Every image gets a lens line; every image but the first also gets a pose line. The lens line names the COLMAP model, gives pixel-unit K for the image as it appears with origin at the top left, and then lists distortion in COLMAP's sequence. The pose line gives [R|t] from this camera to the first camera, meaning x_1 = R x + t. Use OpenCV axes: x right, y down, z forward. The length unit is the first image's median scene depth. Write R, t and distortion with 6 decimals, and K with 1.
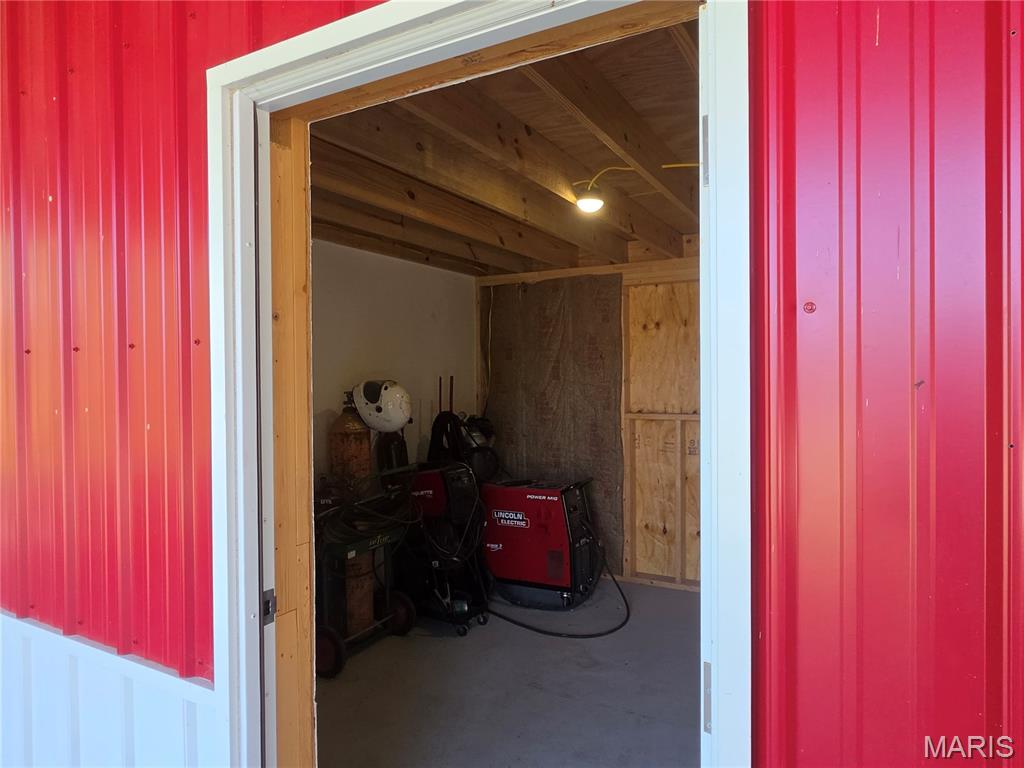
lens RADIAL K [[645.4, 0, 511.7], [0, 645.4, 383.7], [0, 0, 1]] dist [0.002373, -0.000316]
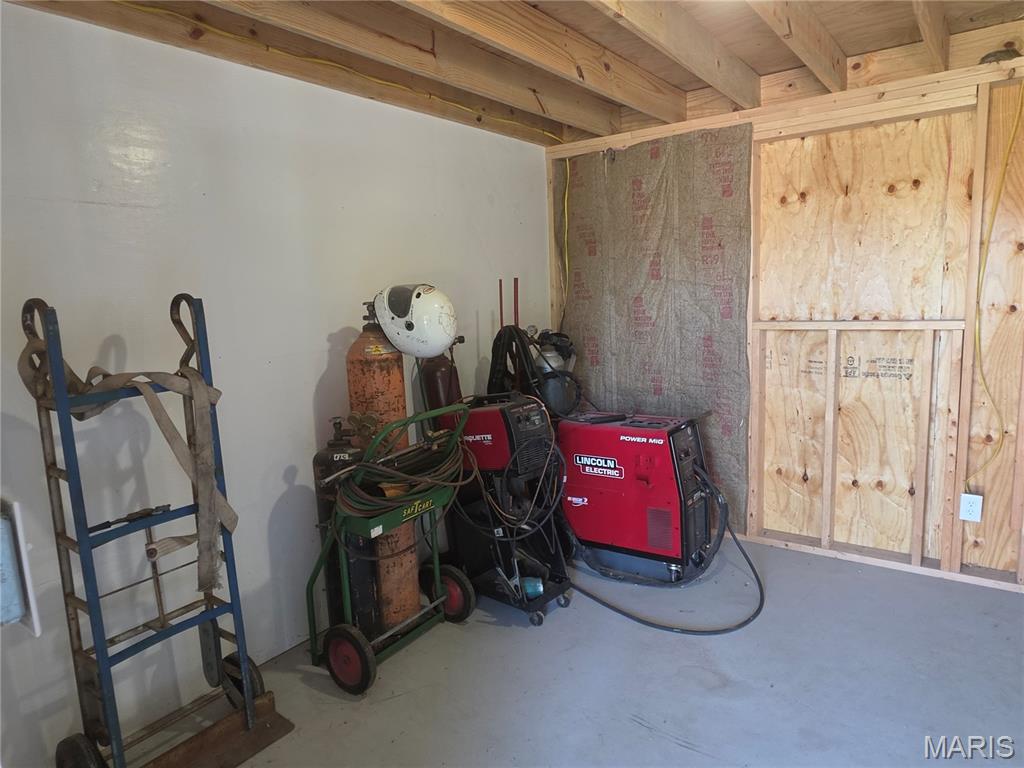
lens RADIAL K [[645.4, 0, 517.9], [0, 645.4, 381.8], [0, 0, 1]] dist [0.002373, -0.000316]
pose [[0.993152, -0.014861, -0.115881, -0.006218], [0.030308, 0.990692, 0.132702, 0.008328], [0.112830, -0.135305, 0.984359, 0.255024]]
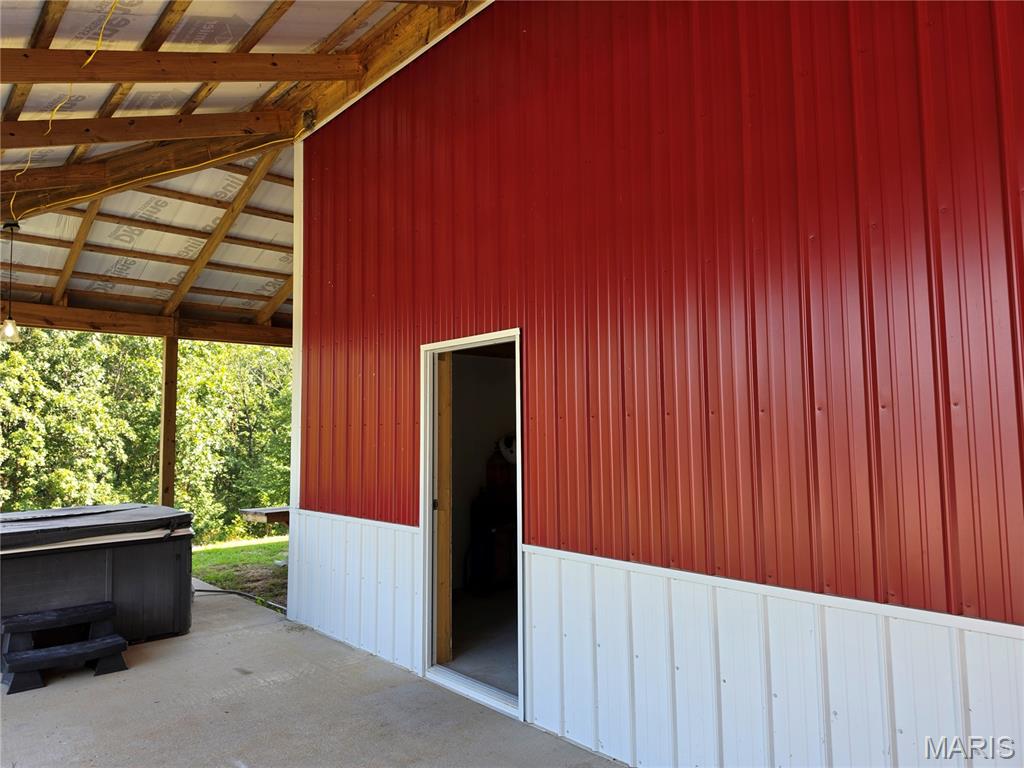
lens RADIAL K [[670.8, 0, 512.8], [0, 670.8, 381.3], [0, 0, 1]] dist [-0.007416, -0.034370]
pose [[0.948346, -0.023075, -0.316398, 0.315047], [-0.004093, 0.996378, -0.084934, 0.003014], [0.317212, 0.081842, 0.944817, -0.619879]]
